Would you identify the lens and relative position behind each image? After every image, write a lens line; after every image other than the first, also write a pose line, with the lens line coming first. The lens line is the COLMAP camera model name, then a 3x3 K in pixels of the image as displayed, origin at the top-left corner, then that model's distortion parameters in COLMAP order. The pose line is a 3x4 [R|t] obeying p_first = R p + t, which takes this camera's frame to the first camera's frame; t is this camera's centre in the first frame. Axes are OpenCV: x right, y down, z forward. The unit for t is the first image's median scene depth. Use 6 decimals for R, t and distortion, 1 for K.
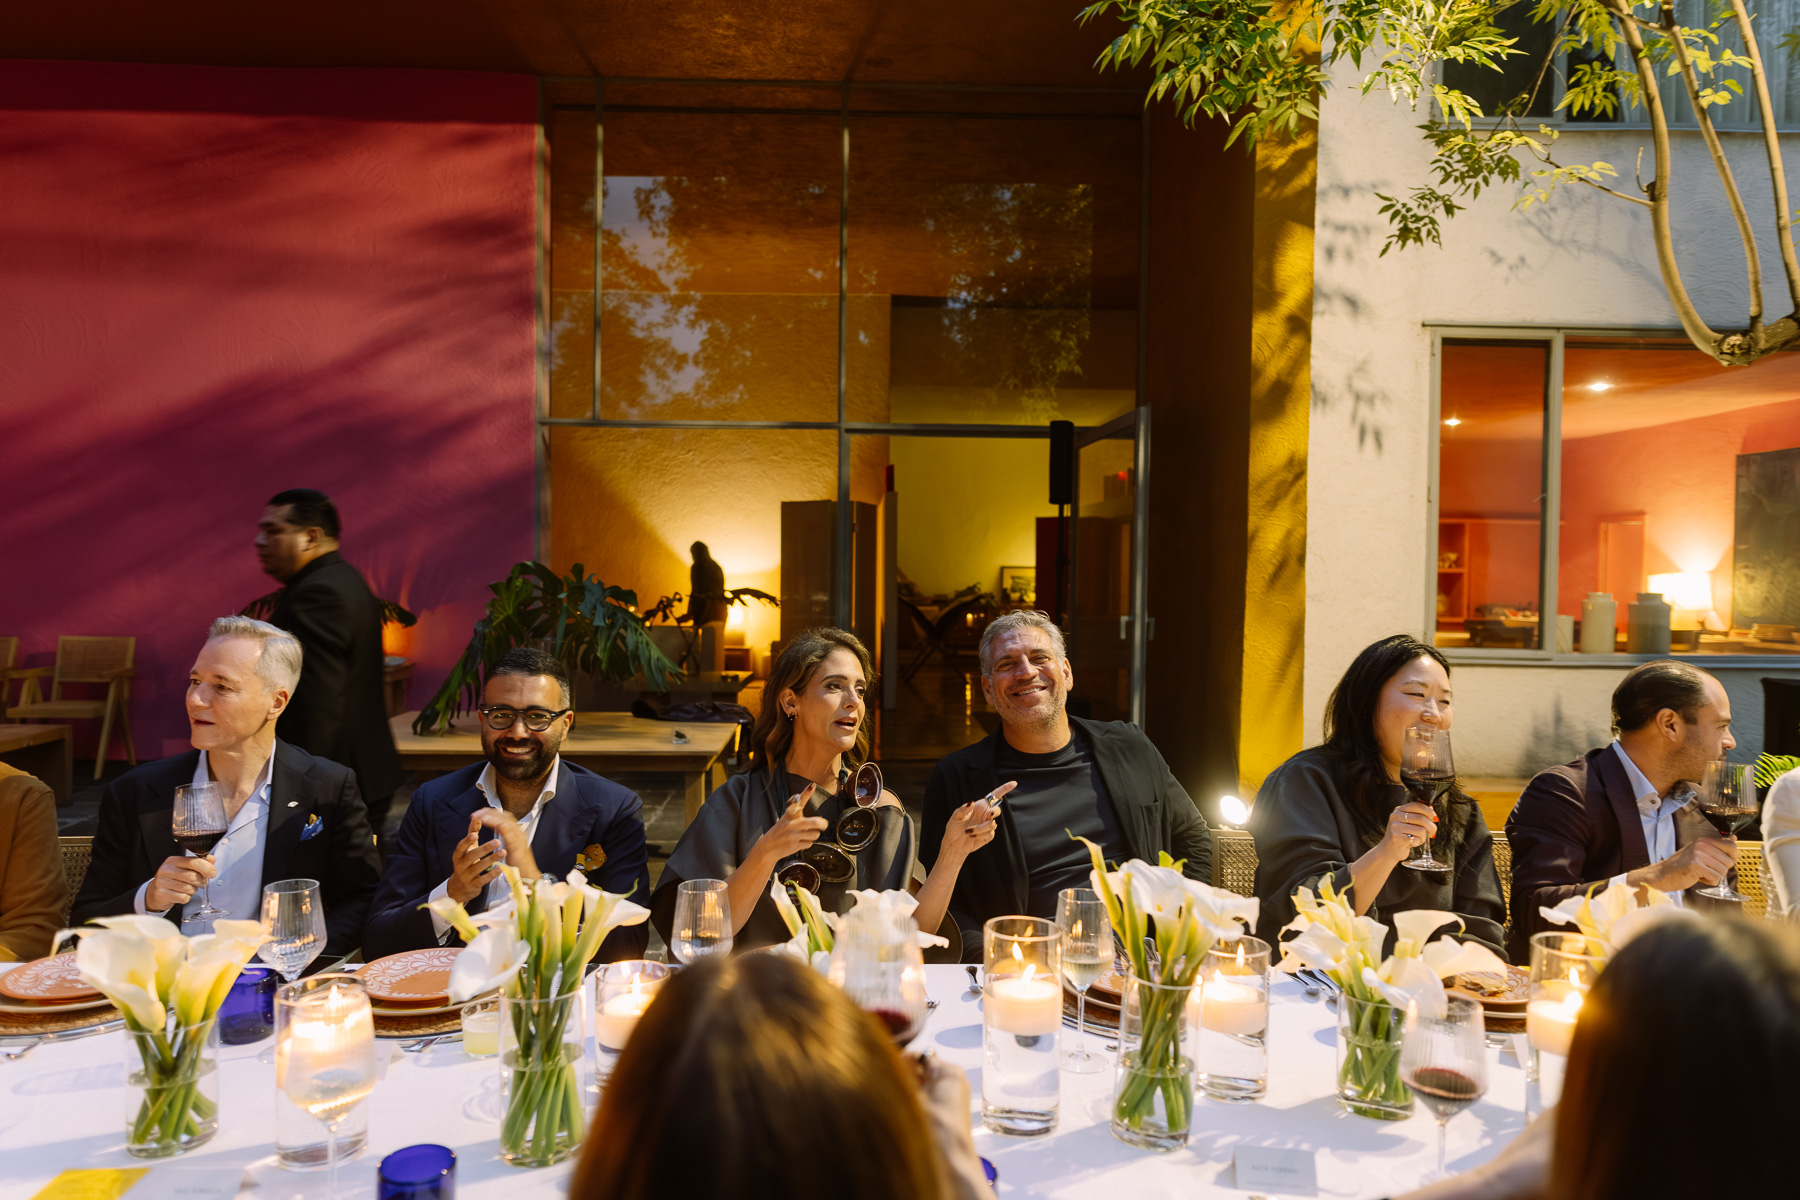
lens RADIAL K [[1281.1, 0, 931.2], [0, 1281.1, 601.7], [0, 0, 1]] dist [0.006536, 0.002605]
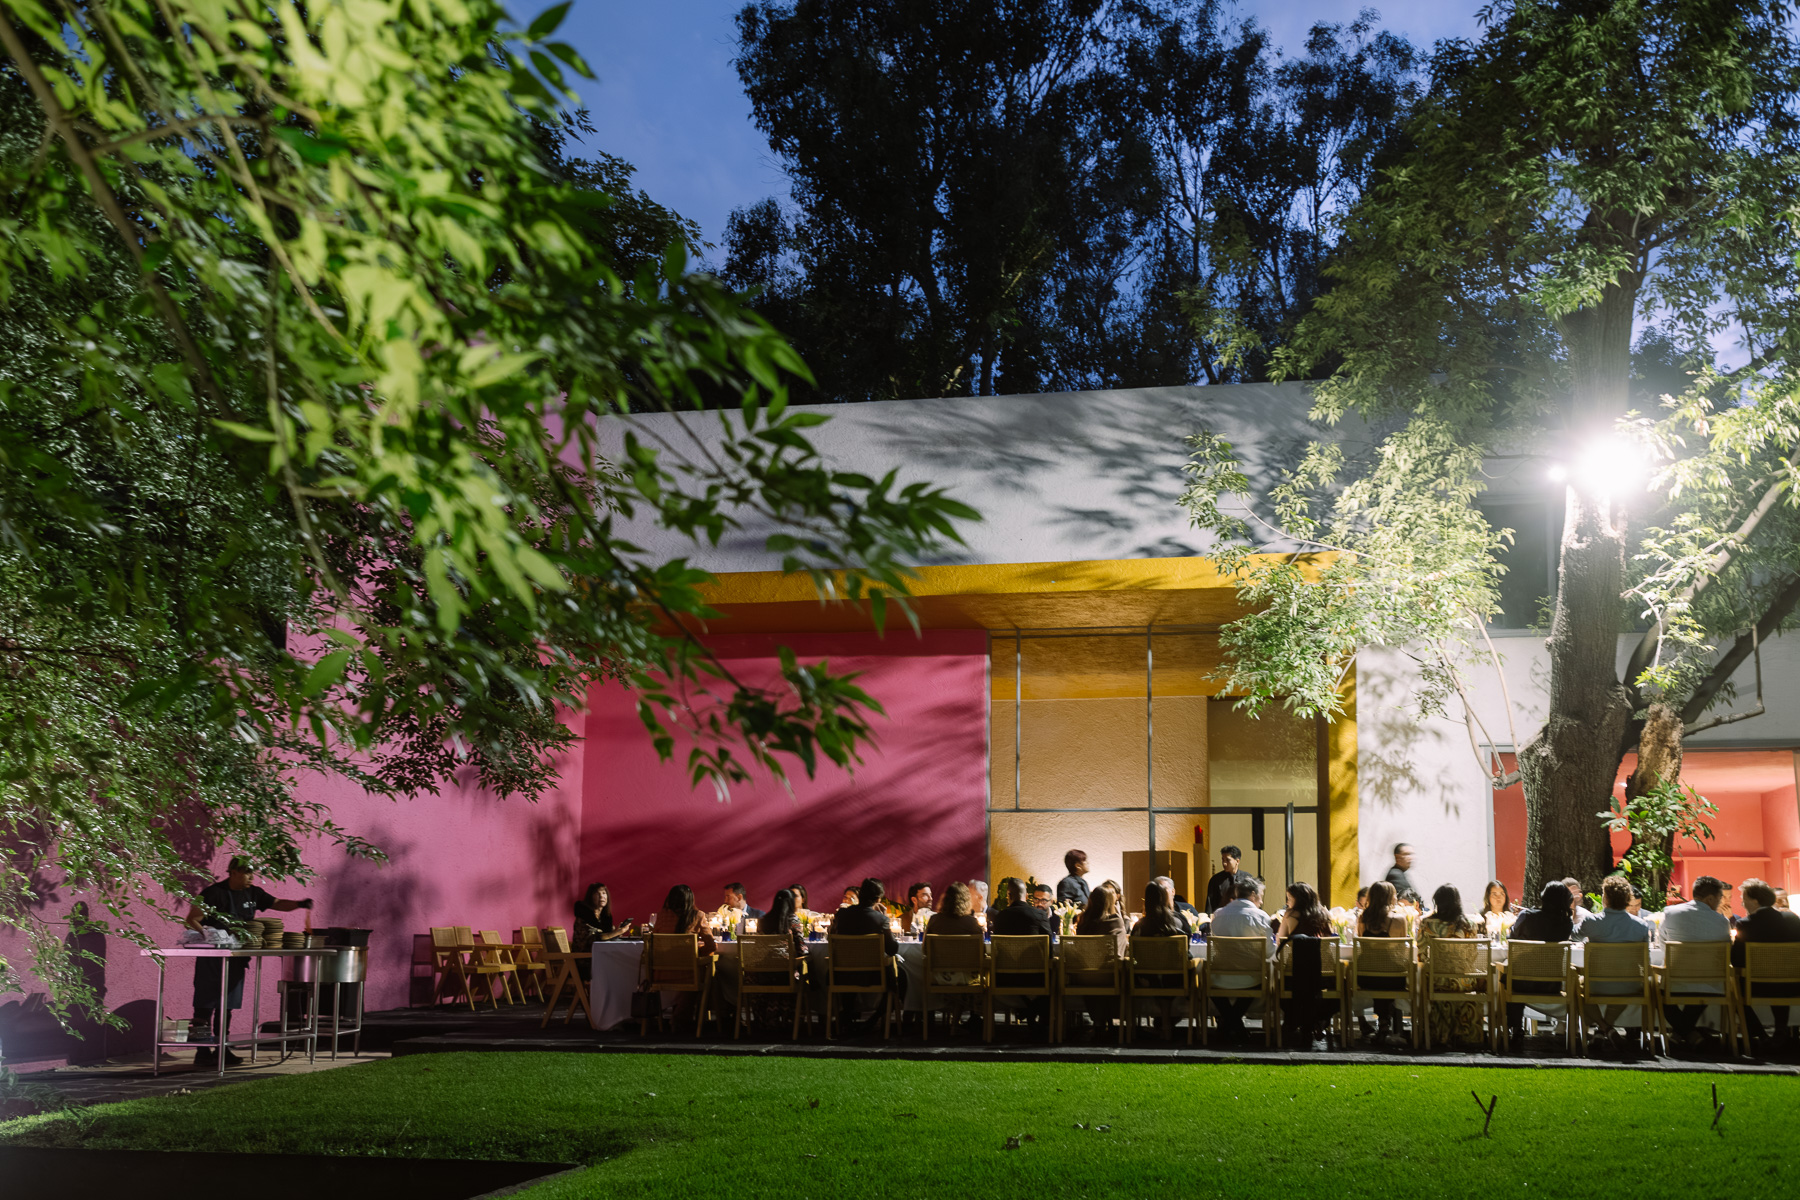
lens RADIAL K [[1885.5, 0, 899.1], [0, 1885.5, 717.4], [0, 0, 1]] dist [-0.008110, 0.009219]
pose [[0.979569, -0.029548, -0.198927, 0.119828], [-0.000124, 0.989059, -0.147522, 0.132027], [0.201109, 0.144532, 0.968848, -1.717740]]
